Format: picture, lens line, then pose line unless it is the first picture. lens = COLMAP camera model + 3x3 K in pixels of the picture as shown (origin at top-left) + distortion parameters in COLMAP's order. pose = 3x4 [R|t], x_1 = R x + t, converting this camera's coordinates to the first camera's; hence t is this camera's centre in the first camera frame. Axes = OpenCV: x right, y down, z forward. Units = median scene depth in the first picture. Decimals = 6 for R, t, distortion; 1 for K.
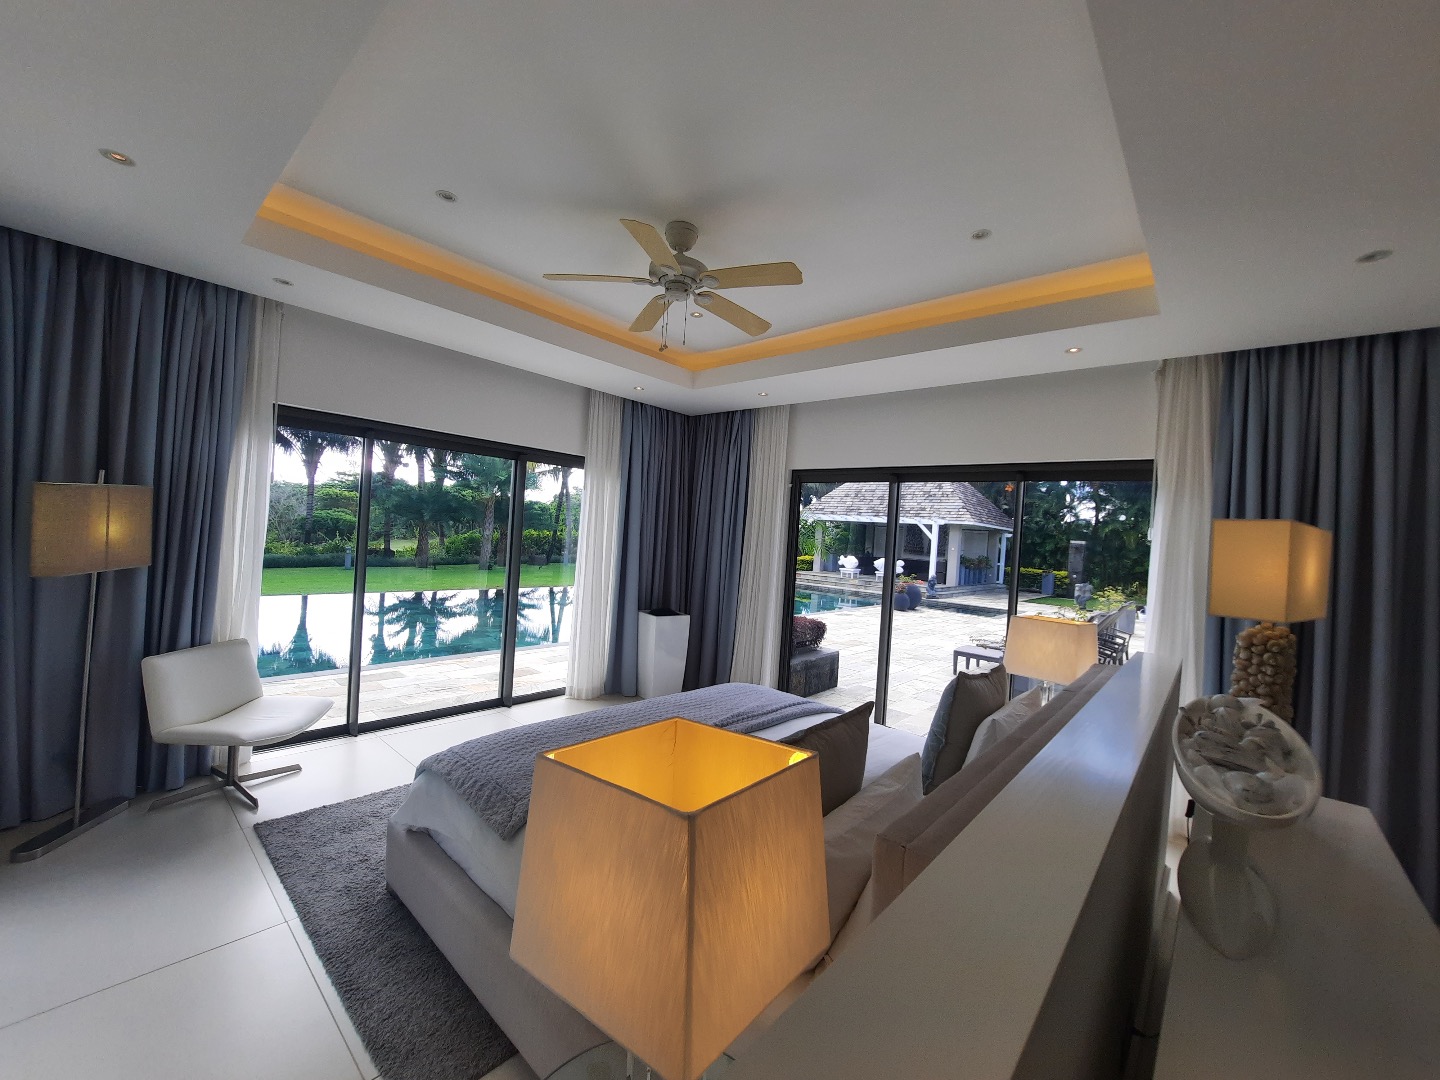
lens RADIAL K [[579.1, 0, 712.2], [0, 579.1, 536.4], [0, 0, 1]] dist [-0.009791, -0.000181]
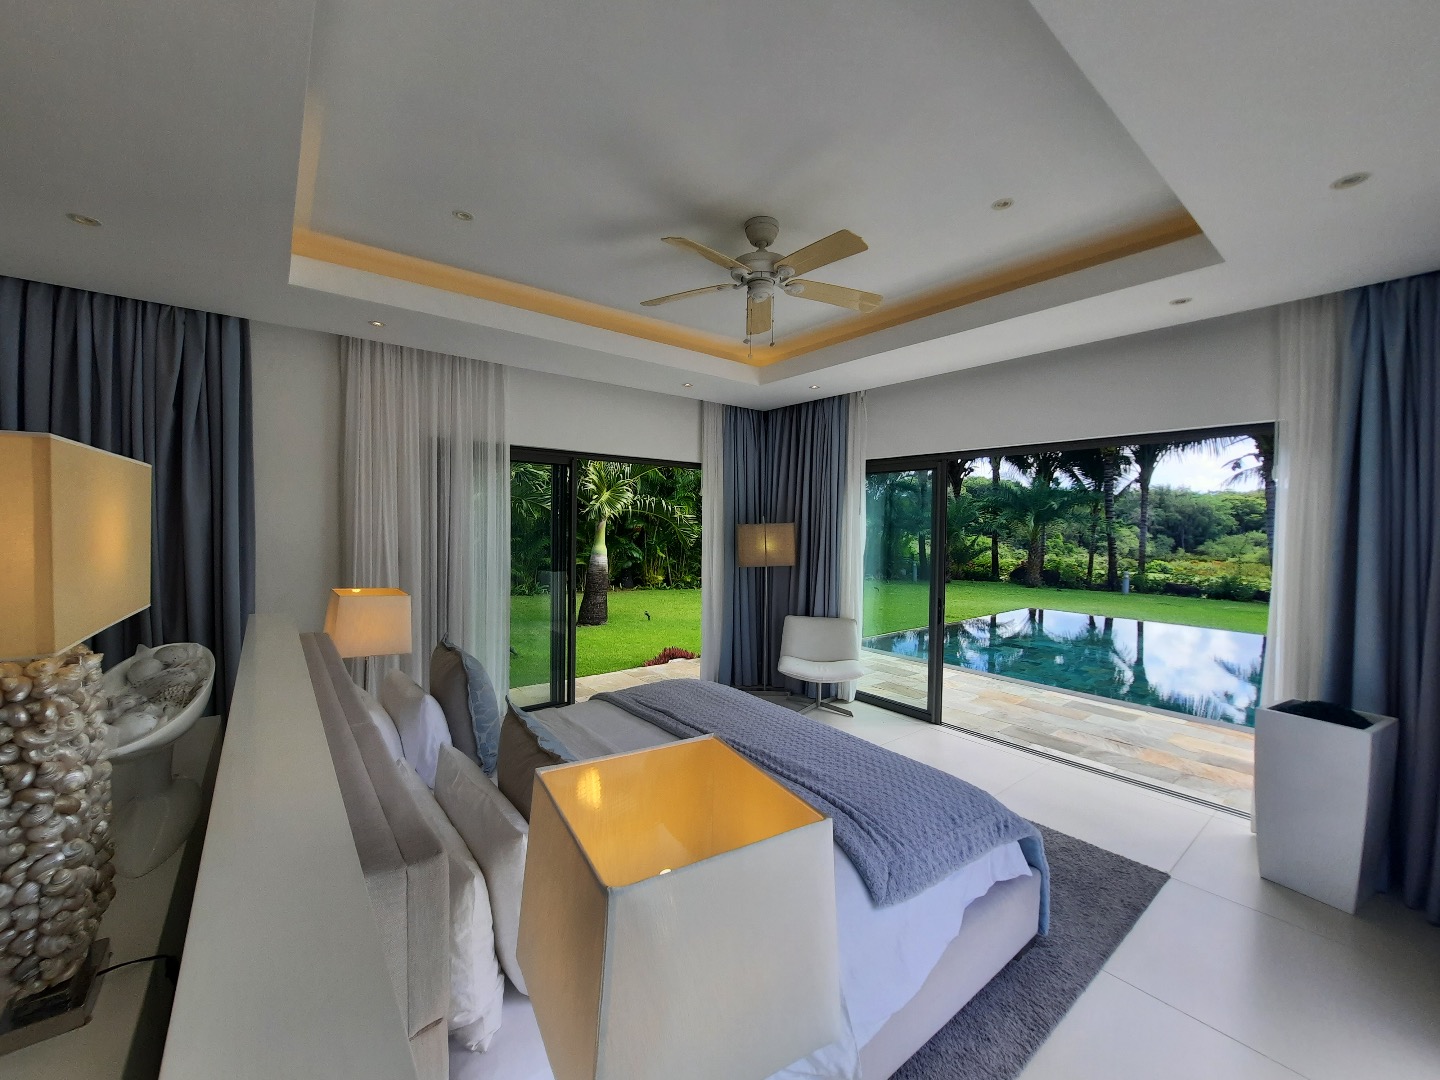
lens RADIAL K [[579.1, 0, 712.2], [0, 579.1, 536.4], [0, 0, 1]] dist [-0.009791, -0.000181]
pose [[-0.156850, -0.040566, -0.986789, 0.819762], [-0.032573, 0.998825, -0.035883, 0.030569], [0.987085, 0.026514, -0.157987, 0.955418]]
